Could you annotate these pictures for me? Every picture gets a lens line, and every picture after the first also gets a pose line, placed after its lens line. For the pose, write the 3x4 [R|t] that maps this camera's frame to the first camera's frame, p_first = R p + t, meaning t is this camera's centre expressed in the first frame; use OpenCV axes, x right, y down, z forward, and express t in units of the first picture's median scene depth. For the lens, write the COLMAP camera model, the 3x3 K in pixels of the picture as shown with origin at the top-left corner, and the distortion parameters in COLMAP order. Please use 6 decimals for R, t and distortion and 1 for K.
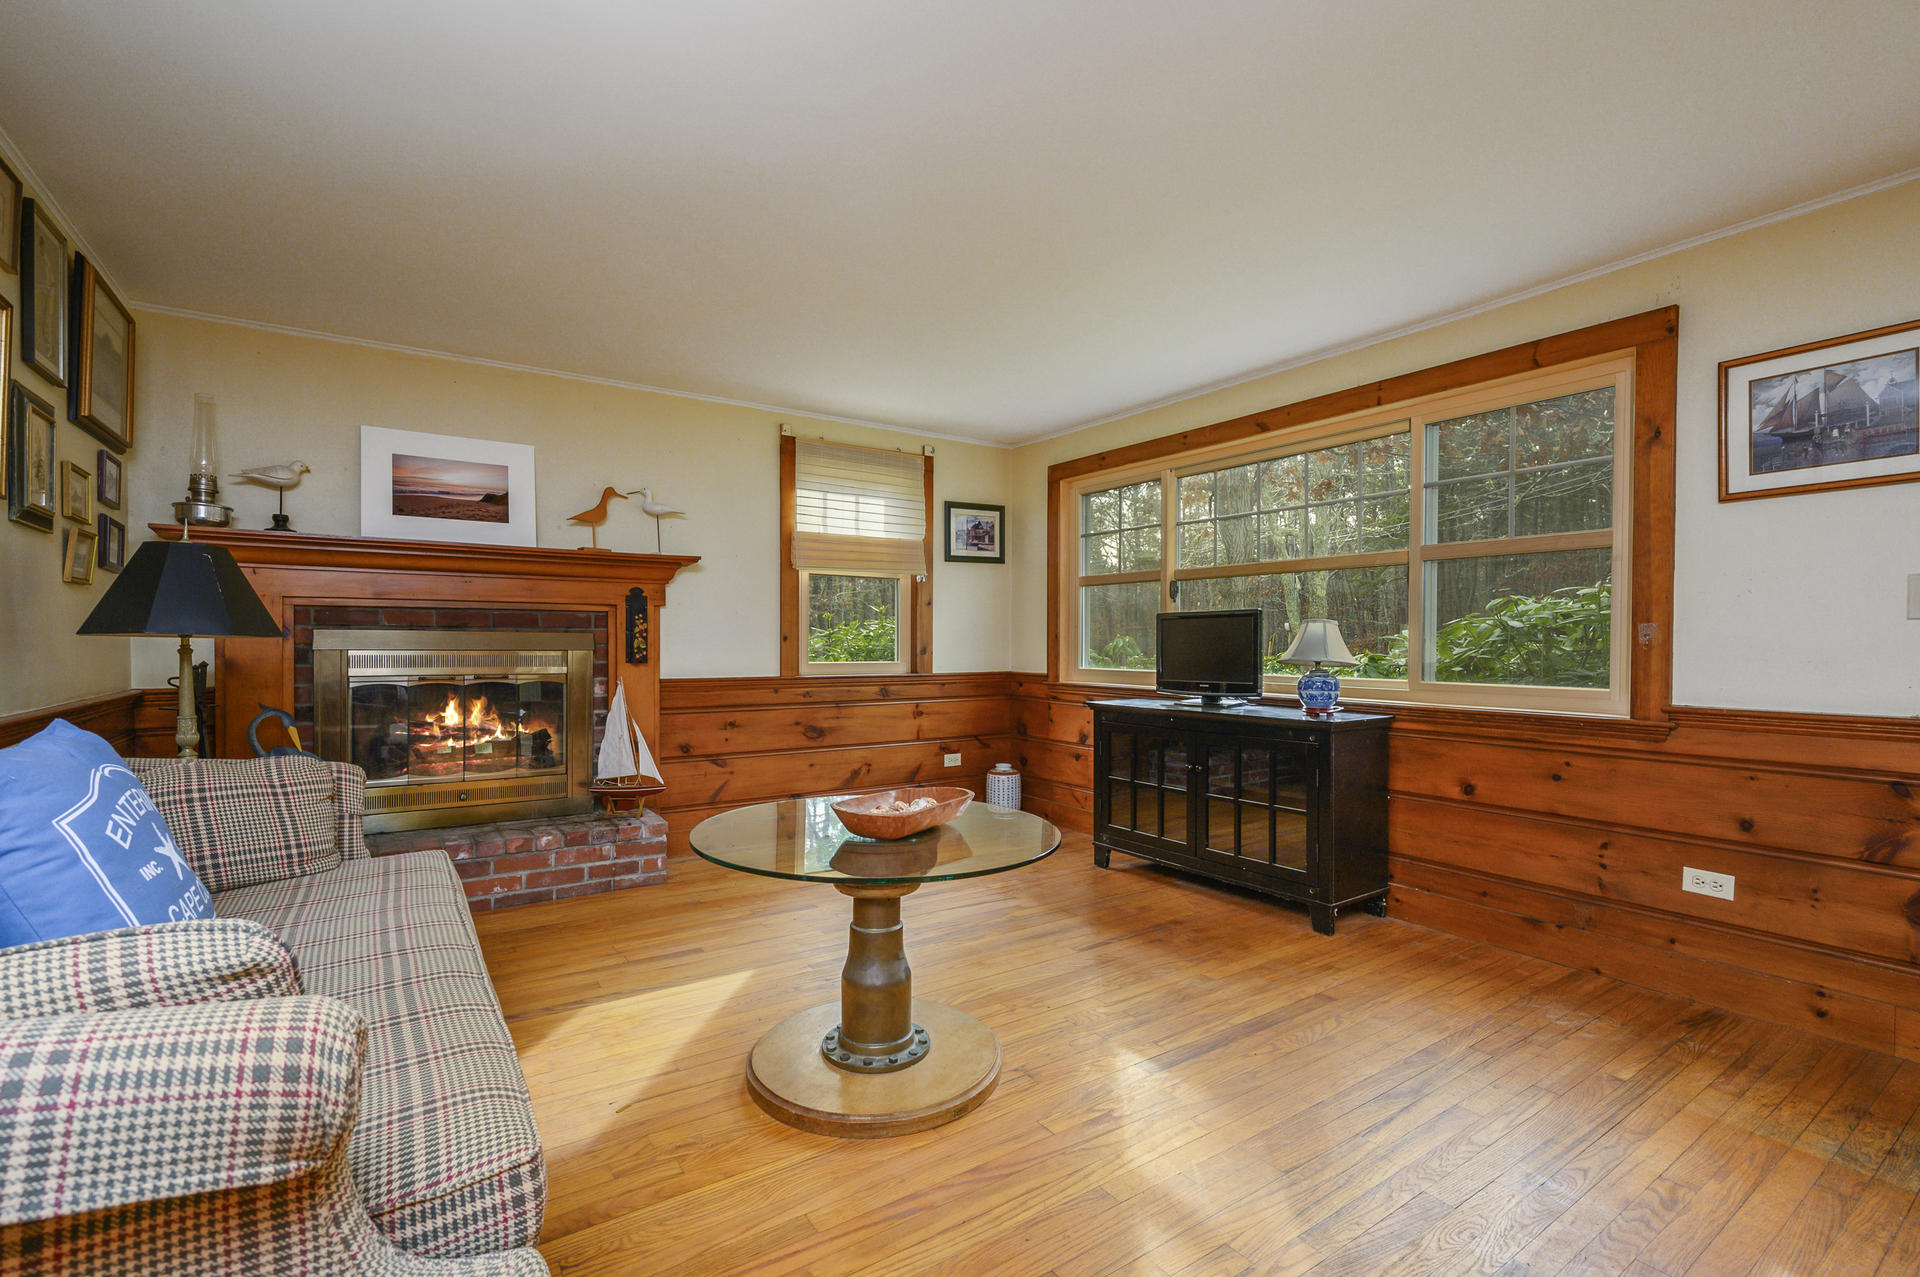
lens RADIAL K [[855.2, 0, 966.0], [0, 855.2, 652.6], [0, 0, 1]] dist [-0.000652, -0.000346]
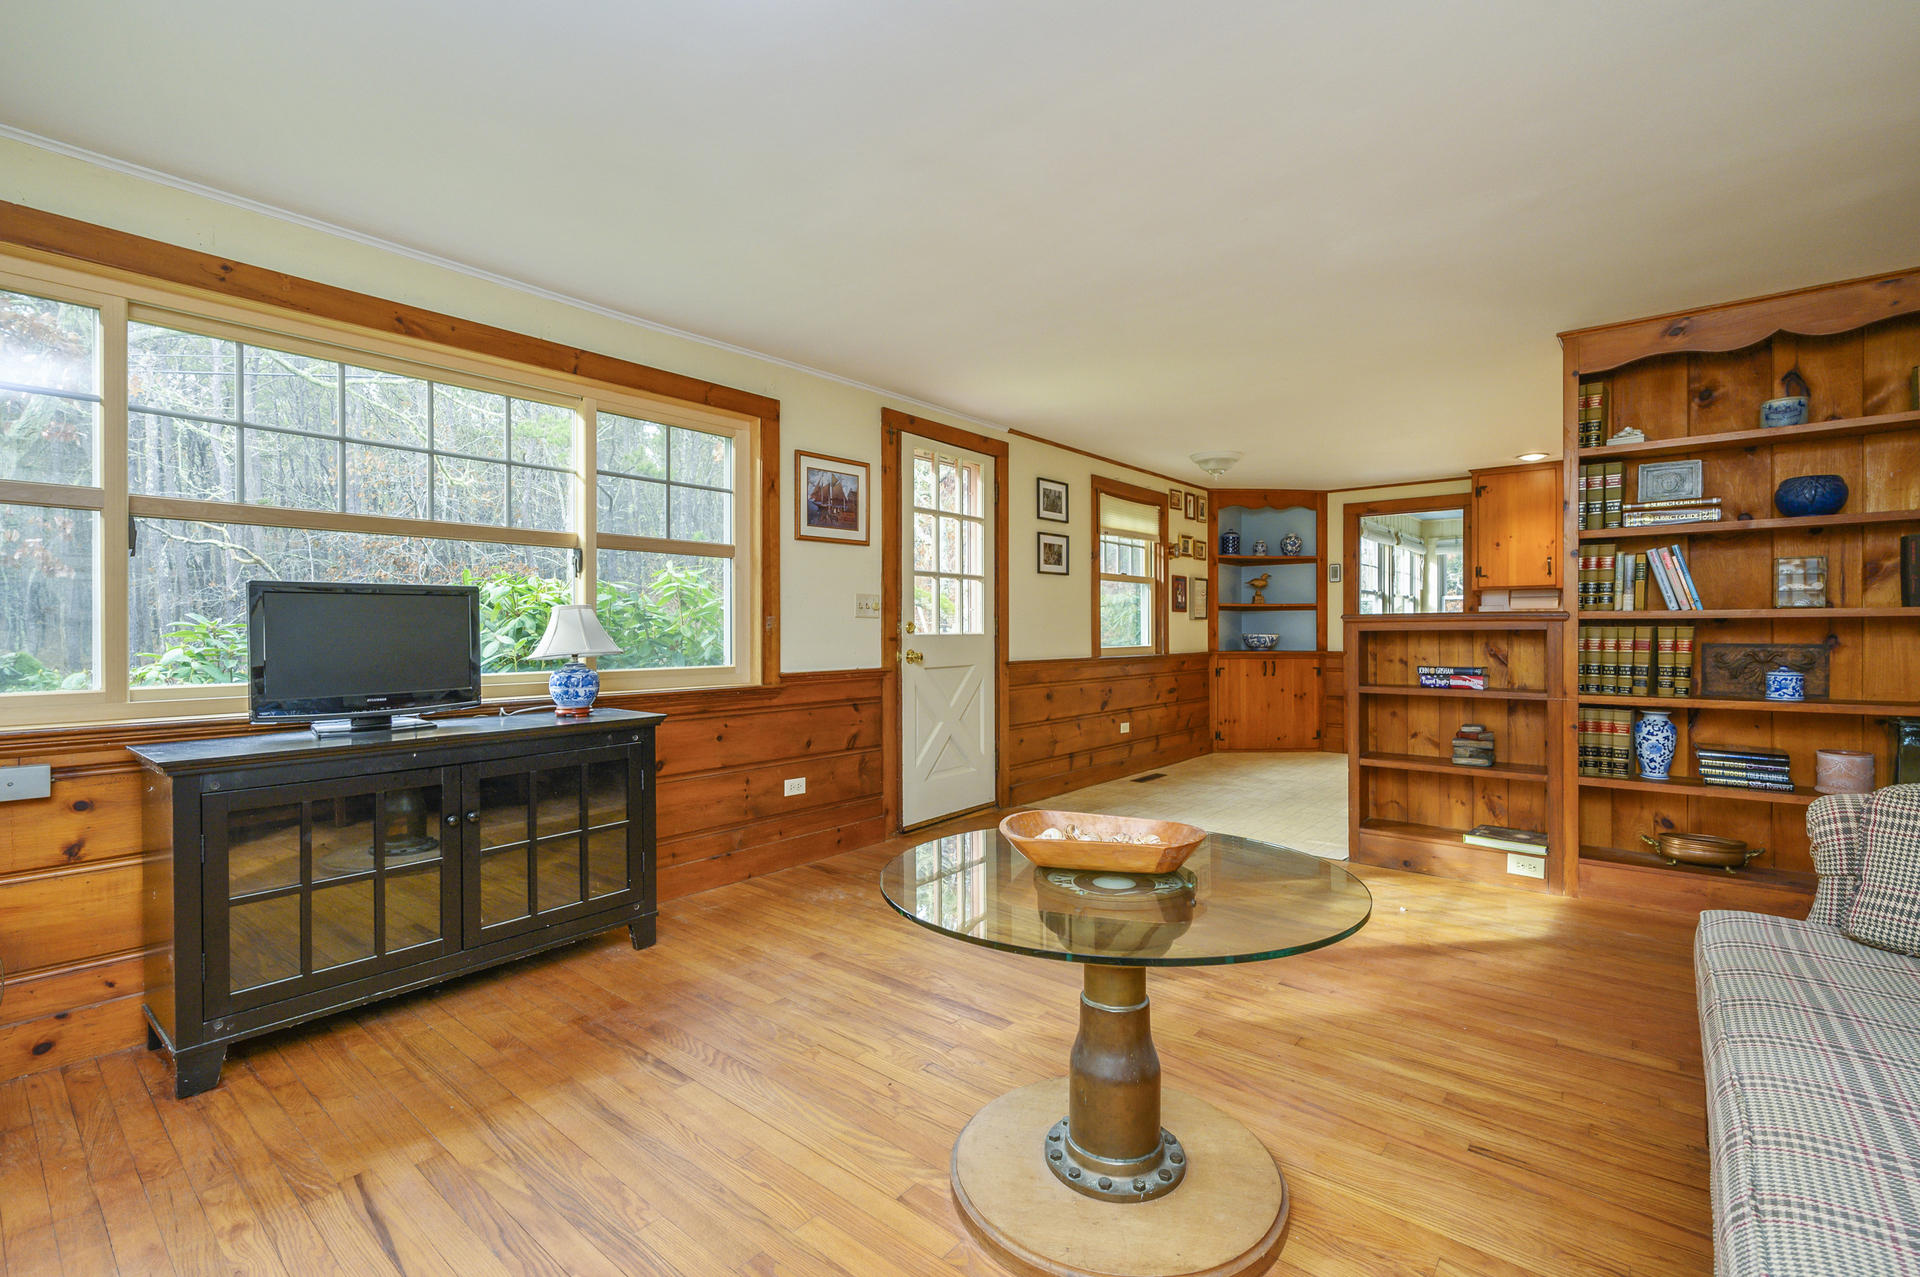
lens RADIAL K [[855.2, 0, 953.0], [0, 855.2, 630.6], [0, 0, 1]] dist [-0.000652, -0.000346]
pose [[-0.269575, -0.010834, 0.962918, -0.532085], [0.007732, 0.999880, 0.013414, -0.022364], [-0.962948, 0.011061, -0.269459, 0.880274]]
